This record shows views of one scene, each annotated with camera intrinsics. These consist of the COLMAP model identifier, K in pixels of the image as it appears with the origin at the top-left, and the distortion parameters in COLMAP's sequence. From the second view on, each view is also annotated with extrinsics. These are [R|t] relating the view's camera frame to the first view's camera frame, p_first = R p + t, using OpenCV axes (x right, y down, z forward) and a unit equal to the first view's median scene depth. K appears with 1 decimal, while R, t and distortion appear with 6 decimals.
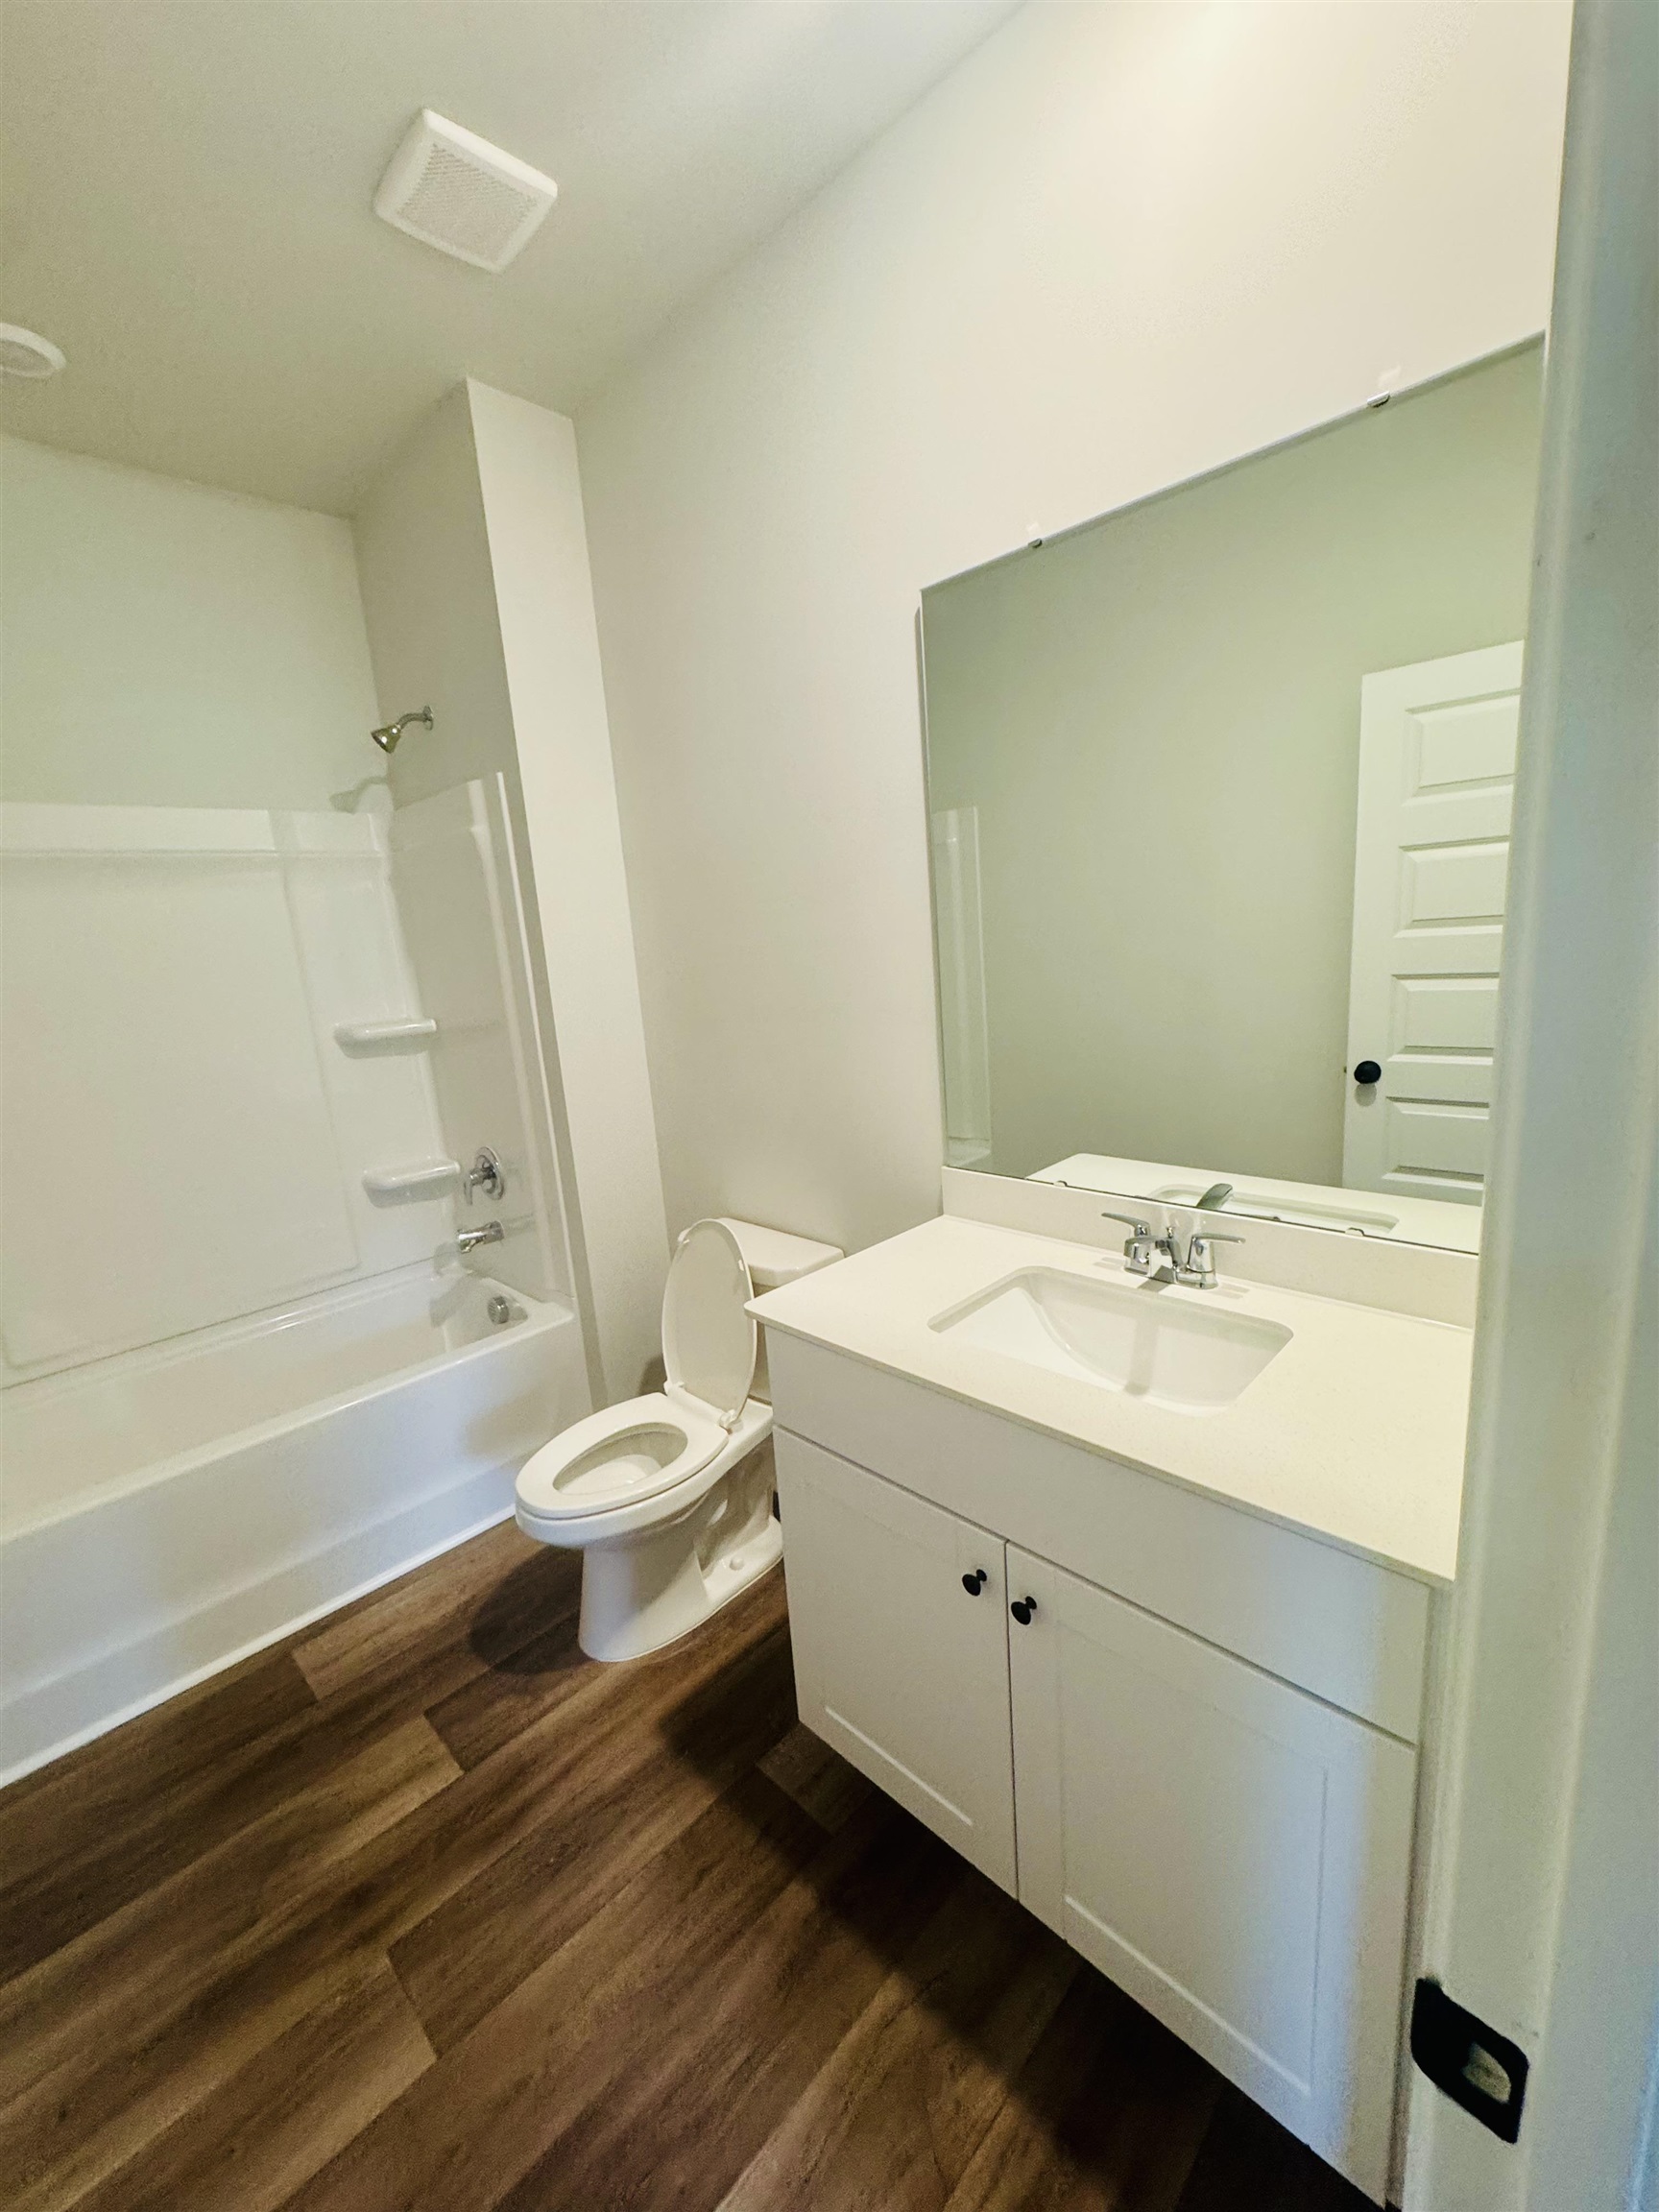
lens RADIAL K [[887.0, 0, 834.1], [0, 887.0, 1106.3], [0, 0, 1]] dist [0.001454, 0.000236]
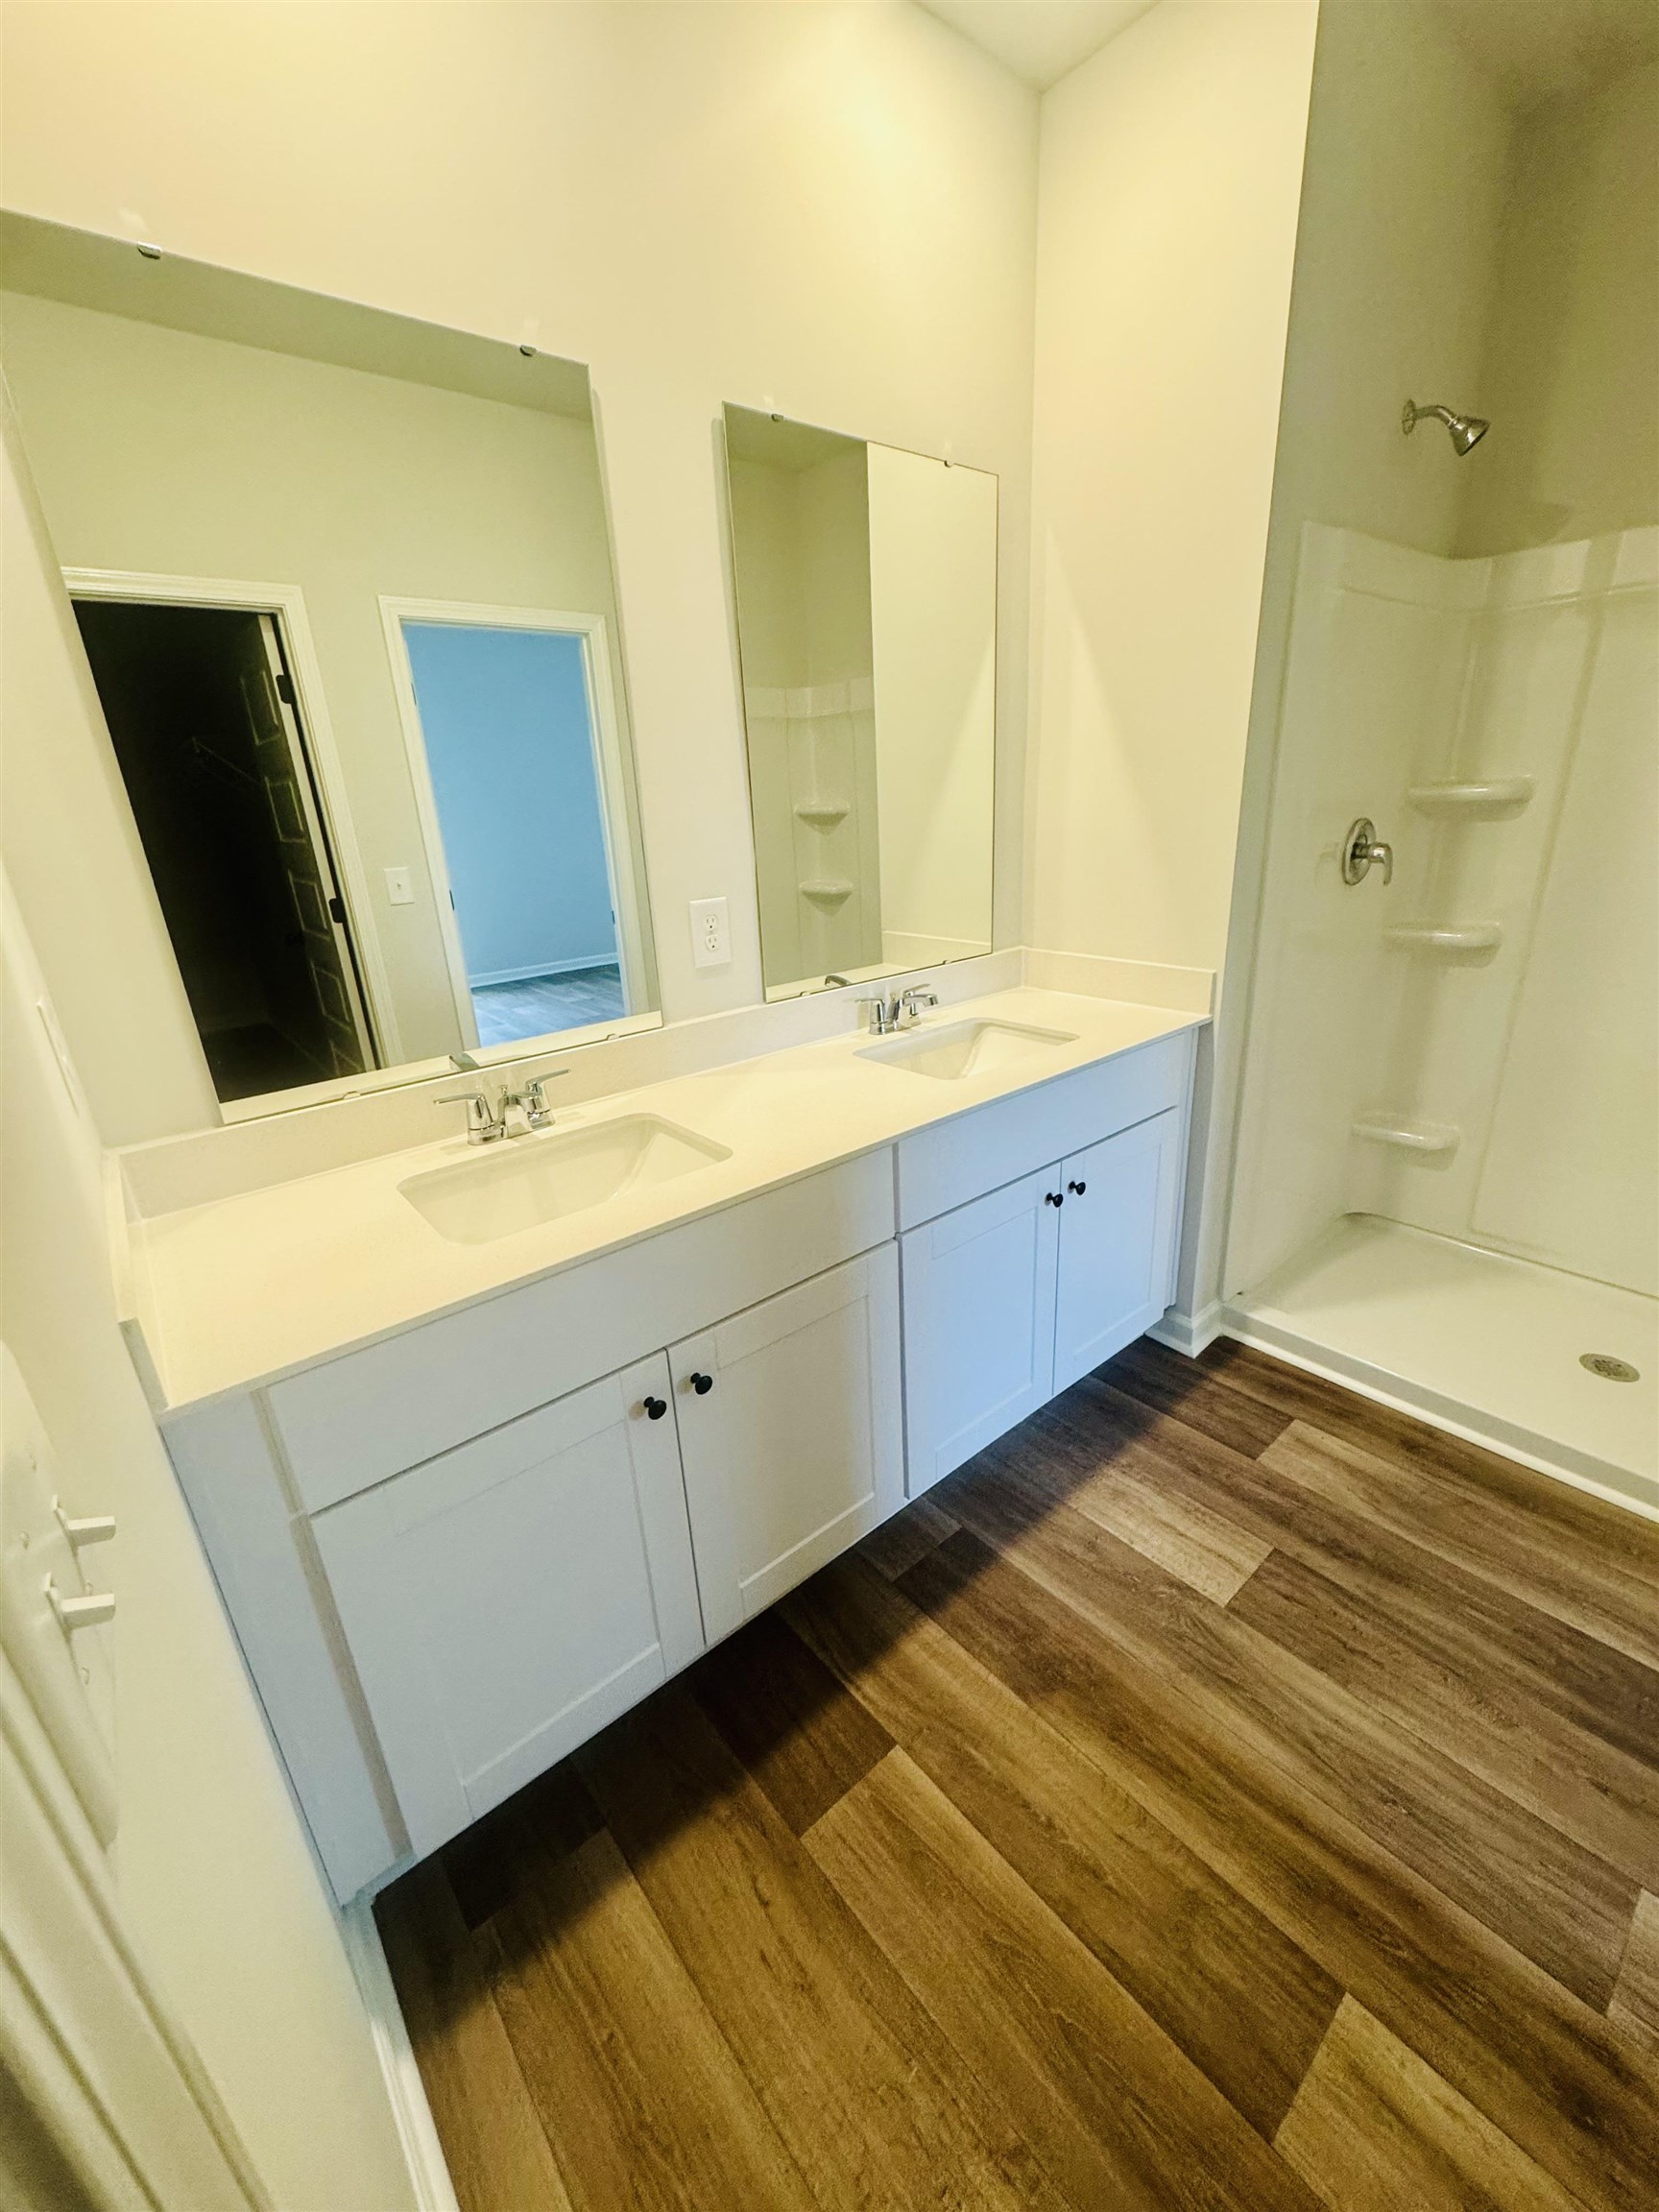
lens RADIAL K [[882.0, 0, 828.2], [0, 882.0, 1104.5], [0, 0, 1]] dist [-0.000557, 0.000260]
pose [[0.102634, -0.269751, 0.957445, -0.790947], [0.225820, 0.943715, 0.241676, -0.105799], [-0.968747, 0.191406, 0.157773, 0.997007]]
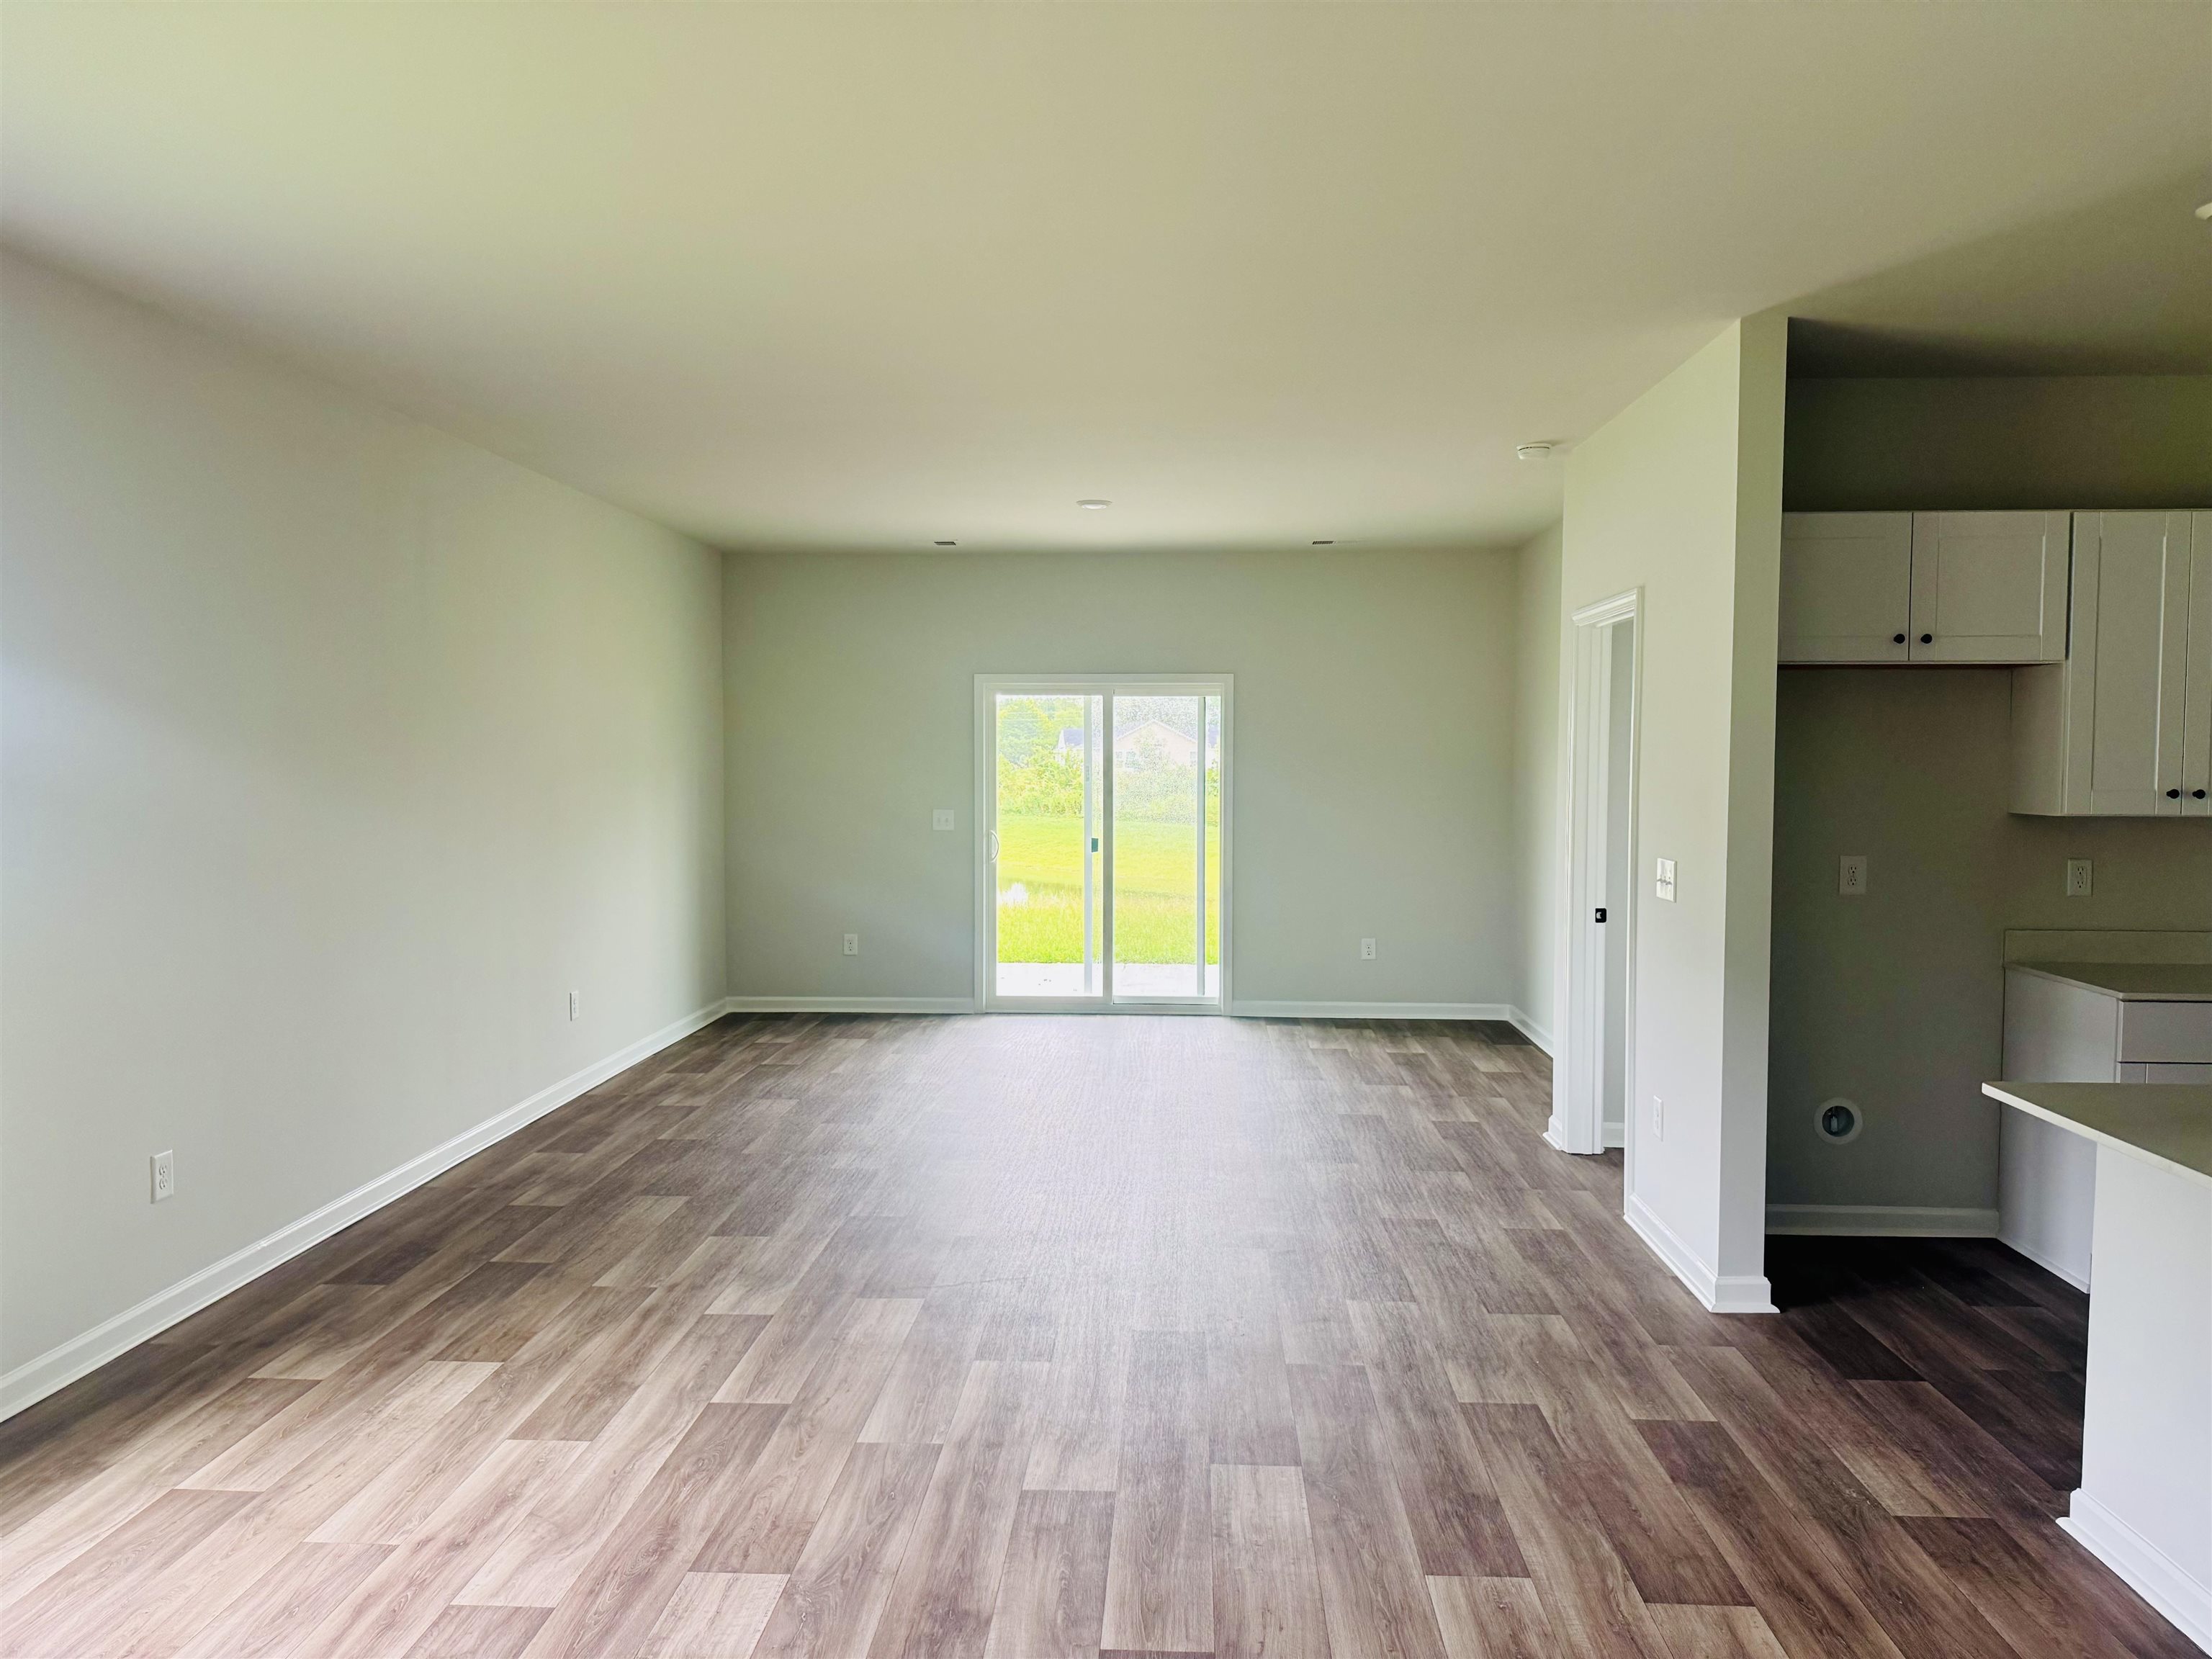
lens RADIAL K [[1561.1, 0, 1121.8], [0, 1561.1, 835.7], [0, 0, 1]] dist [-0.004833, -0.001769]
pose [[-0.745043, 0.107373, -0.658317, 0.630529], [-0.072728, 0.967997, 0.240191, -0.488549], [0.663039, 0.226831, -0.713391, 2.031237]]
